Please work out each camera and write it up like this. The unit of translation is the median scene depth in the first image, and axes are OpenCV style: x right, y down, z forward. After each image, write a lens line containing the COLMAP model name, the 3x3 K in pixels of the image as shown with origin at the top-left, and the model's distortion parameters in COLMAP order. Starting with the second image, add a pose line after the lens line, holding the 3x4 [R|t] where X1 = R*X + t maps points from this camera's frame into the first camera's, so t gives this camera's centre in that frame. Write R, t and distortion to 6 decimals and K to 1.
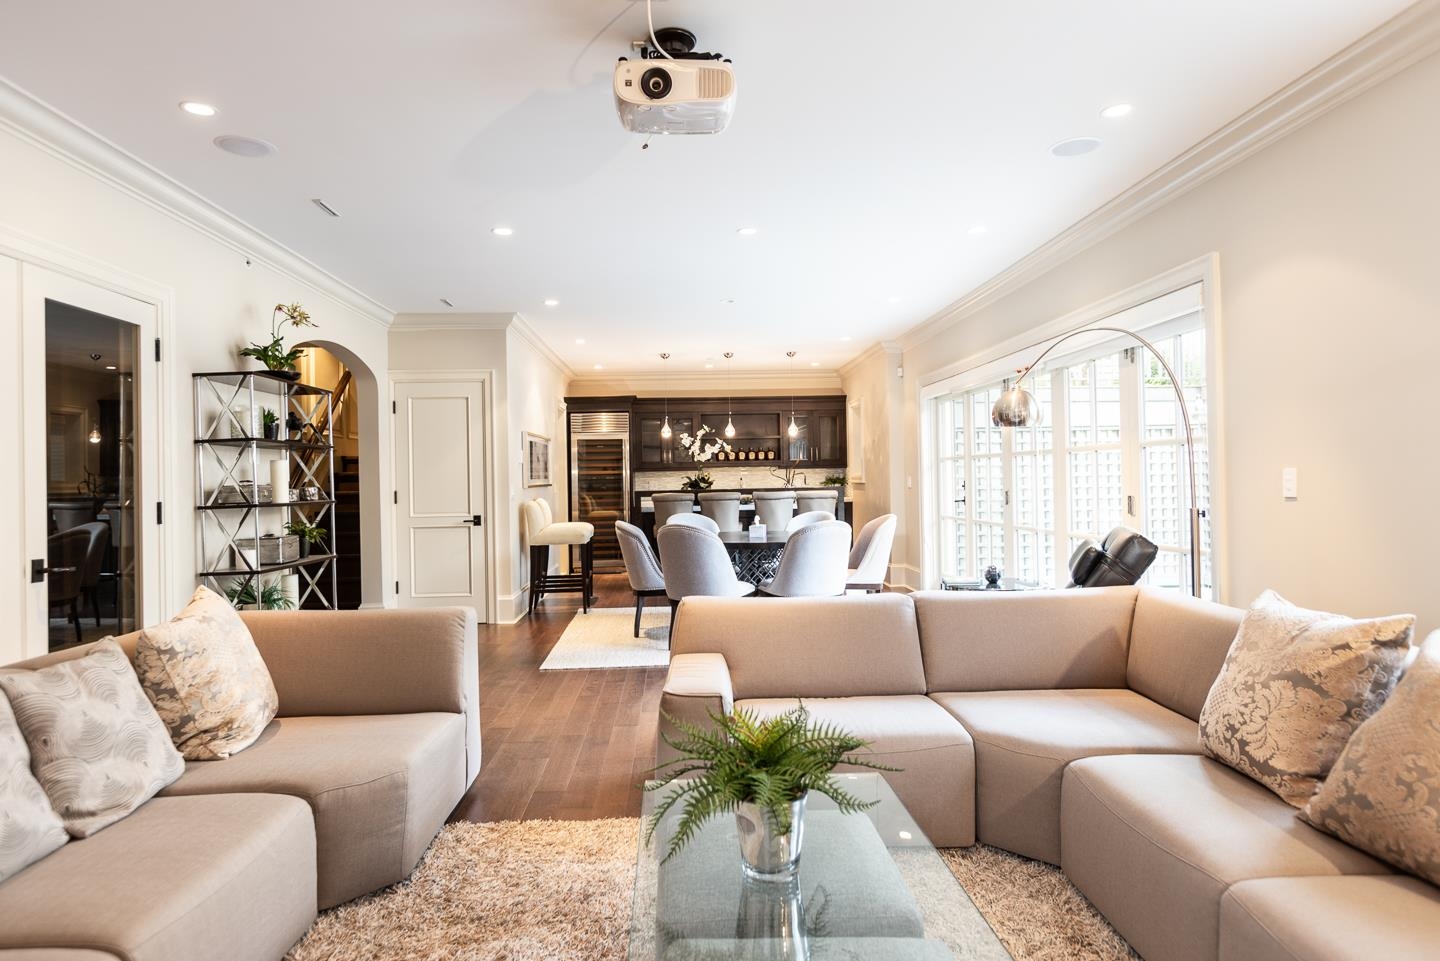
lens RADIAL K [[838.9, 0, 719.5], [0, 838.9, 474.3], [0, 0, 1]] dist [-0.003050, 0.000984]
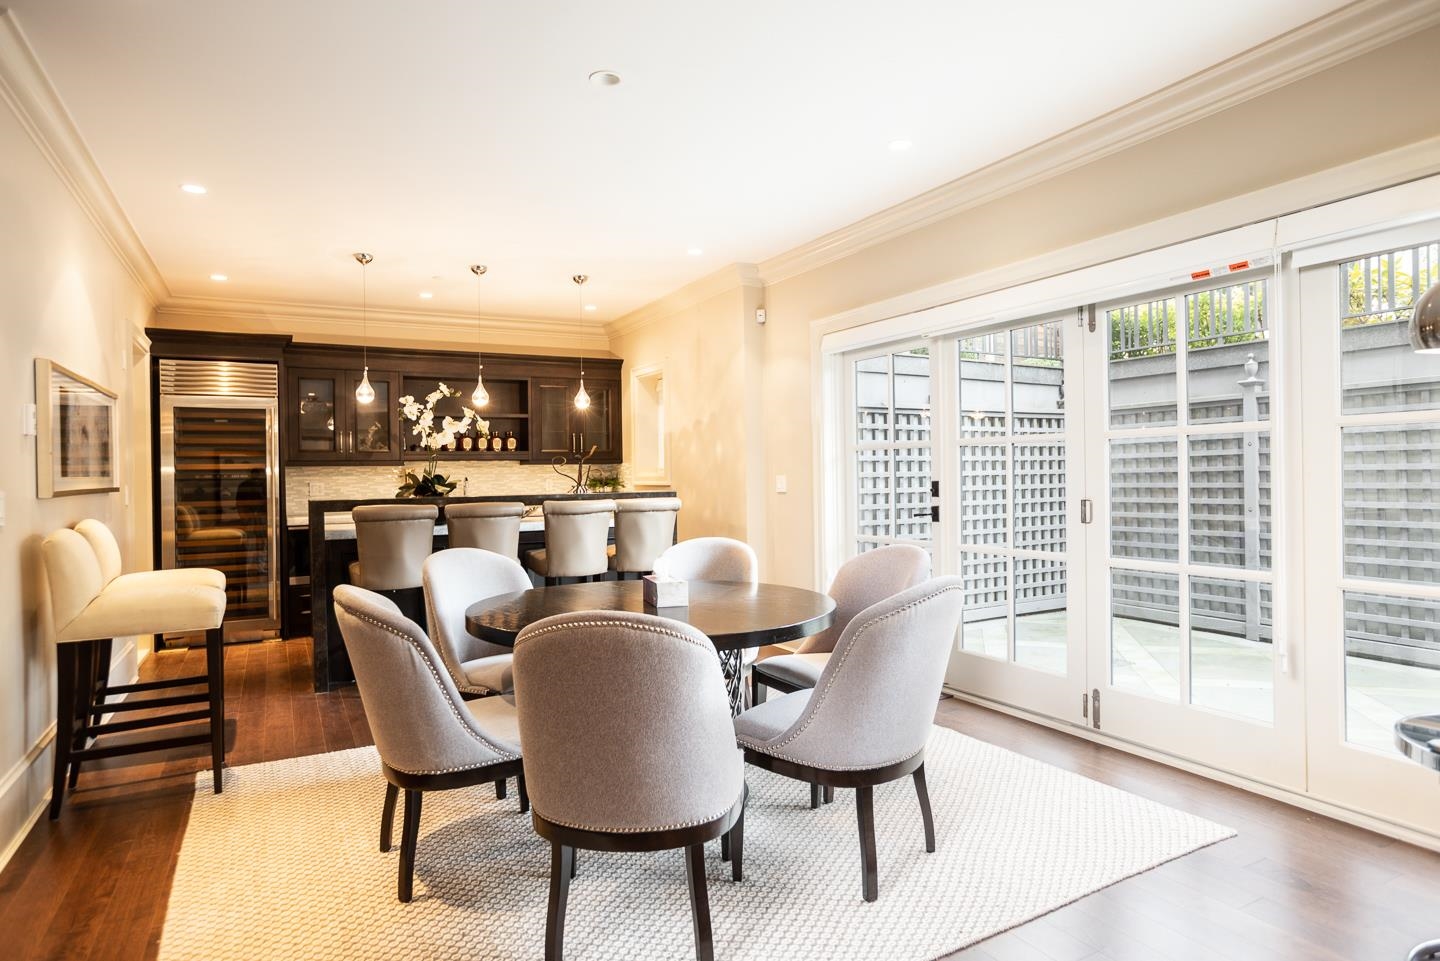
lens RADIAL K [[838.9, 0, 719.5], [0, 838.9, 474.3], [0, 0, 1]] dist [-0.003050, 0.000984]
pose [[0.908998, 0.004515, 0.416775, -0.082979], [-0.003172, 0.999987, -0.003913, 0.004401], [-0.416787, 0.002235, 0.909001, 0.399304]]
